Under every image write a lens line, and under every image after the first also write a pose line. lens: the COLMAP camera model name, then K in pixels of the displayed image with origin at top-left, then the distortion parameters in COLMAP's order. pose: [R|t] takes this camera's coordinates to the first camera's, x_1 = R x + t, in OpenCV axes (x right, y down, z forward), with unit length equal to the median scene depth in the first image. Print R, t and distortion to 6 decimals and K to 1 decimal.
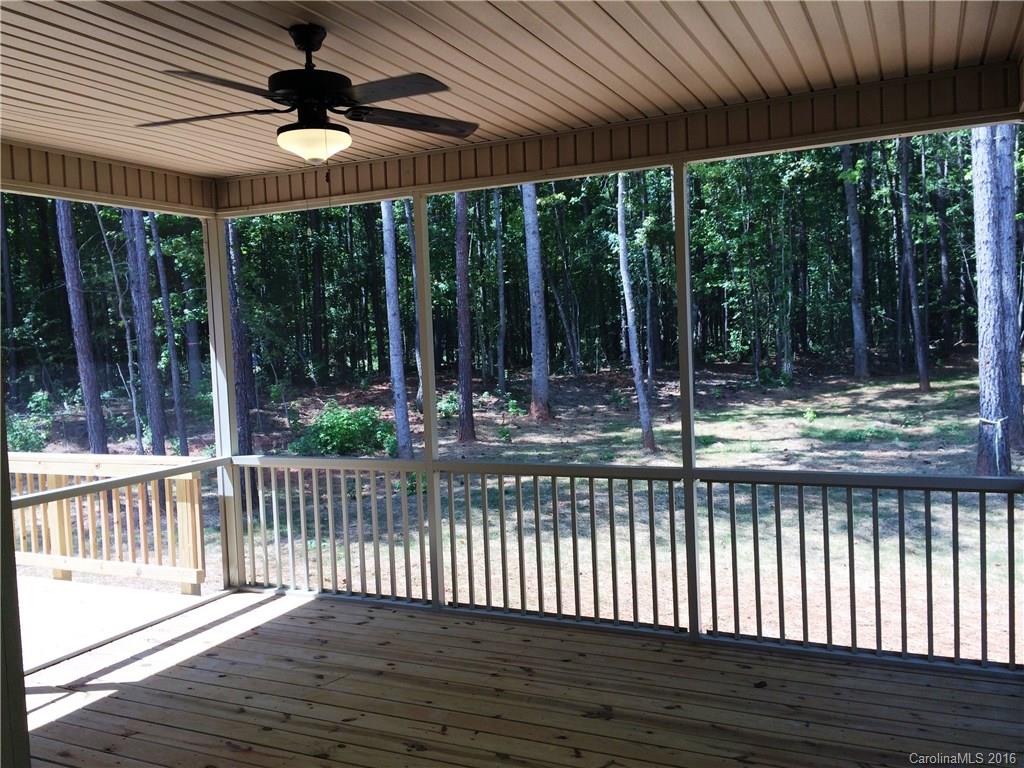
lens RADIAL K [[885.8, 0, 502.1], [0, 885.8, 383.8], [0, 0, 1]] dist [0.079943, -0.101499]
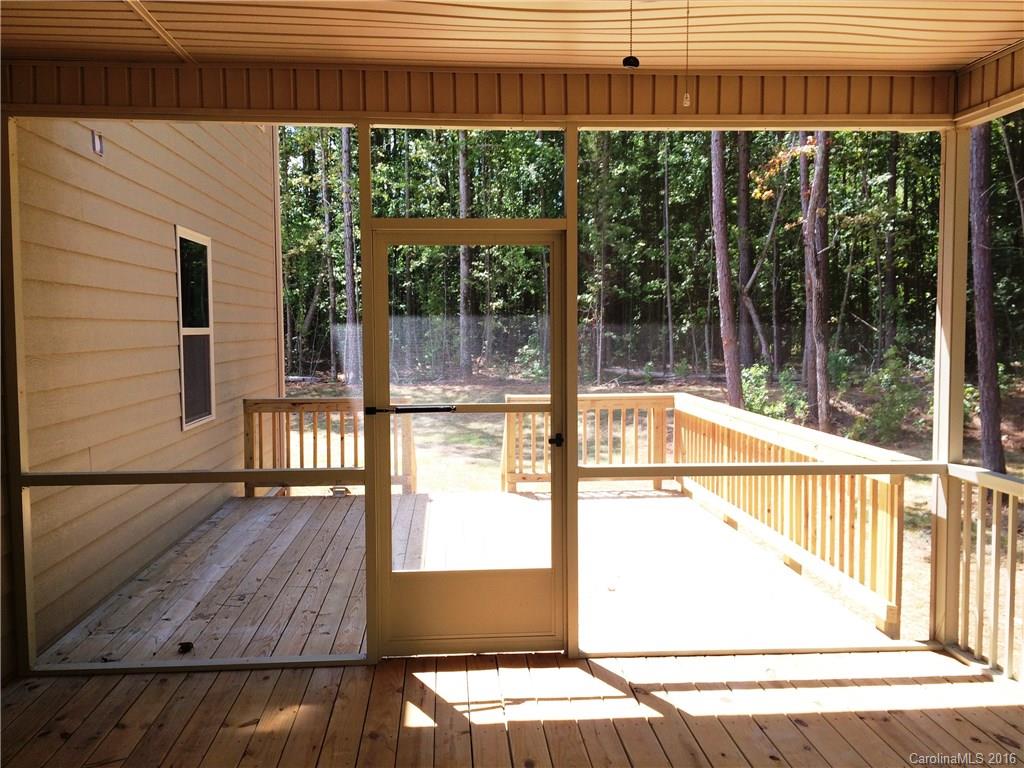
lens RADIAL K [[885.8, 0, 512.3], [0, 885.8, 381.8], [0, 0, 1]] dist [0.079943, -0.101499]
pose [[0.498120, 0.093080, -0.862098, 0.154076], [-0.065147, 0.995429, 0.069833, -0.012191], [0.864657, 0.021378, 0.501907, 0.379117]]
